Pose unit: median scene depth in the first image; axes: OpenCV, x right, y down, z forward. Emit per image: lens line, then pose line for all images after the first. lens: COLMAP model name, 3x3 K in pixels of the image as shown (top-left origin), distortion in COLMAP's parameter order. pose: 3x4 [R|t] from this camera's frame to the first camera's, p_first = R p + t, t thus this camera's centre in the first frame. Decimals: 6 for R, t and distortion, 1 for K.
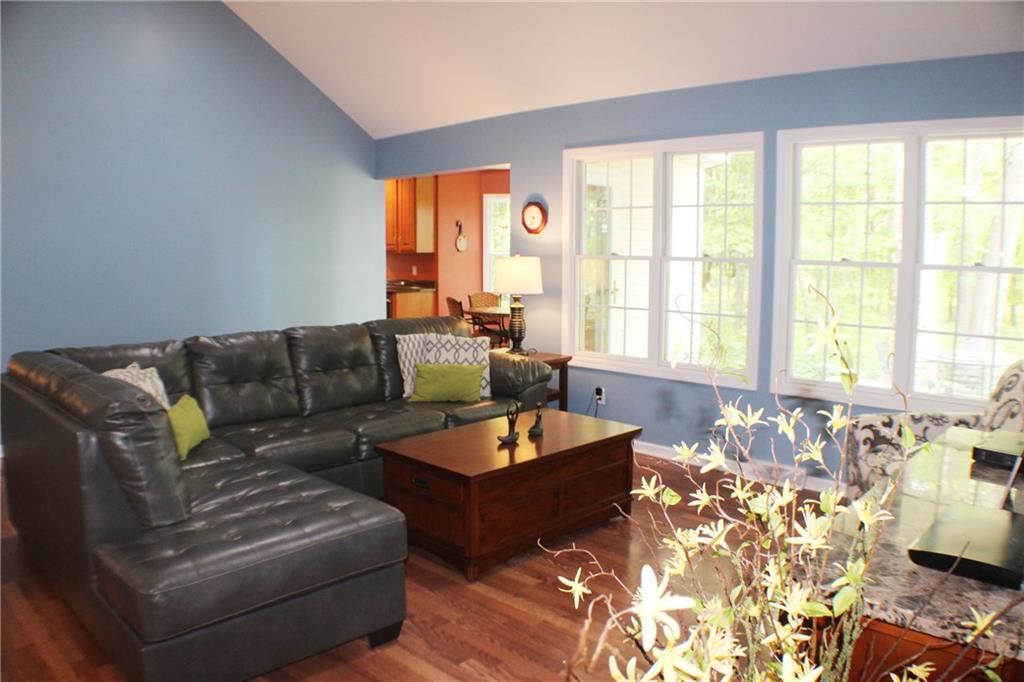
lens RADIAL K [[798.1, 0, 511.8], [0, 798.1, 320.6], [0, 0, 1]] dist [0.001653, -0.000524]
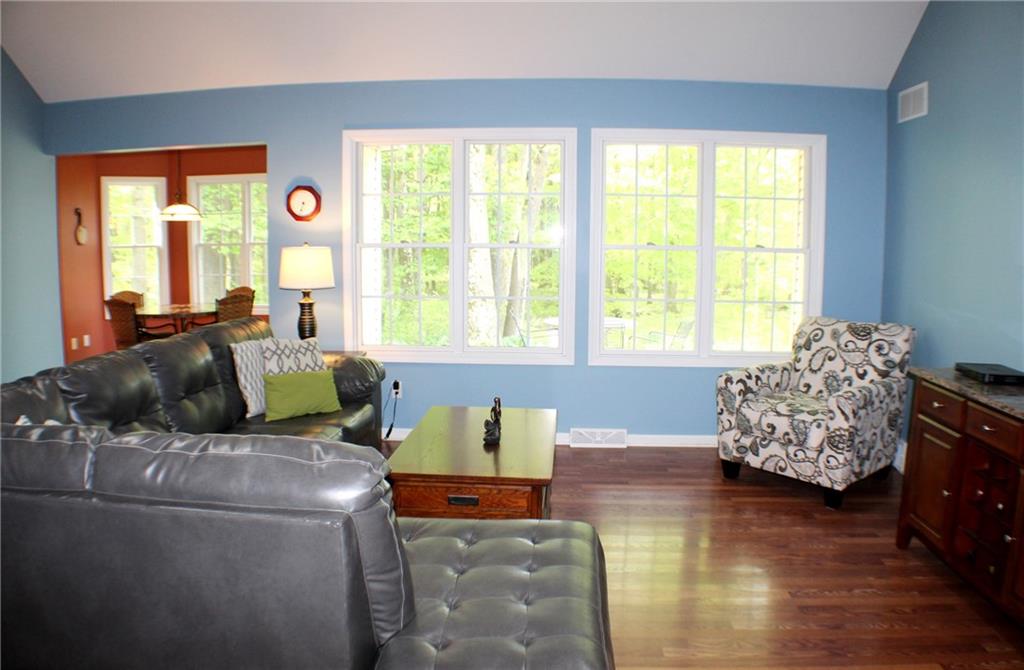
lens RADIAL K [[773.0, 0, 512.0], [0, 773.0, 335.0], [0, 0, 1]] dist [-0.062228, -0.001368]
pose [[0.798402, -0.081770, 0.596547, -0.330102], [0.061702, 0.996631, 0.054030, -0.013504], [-0.598955, -0.006330, 0.800758, 0.171083]]
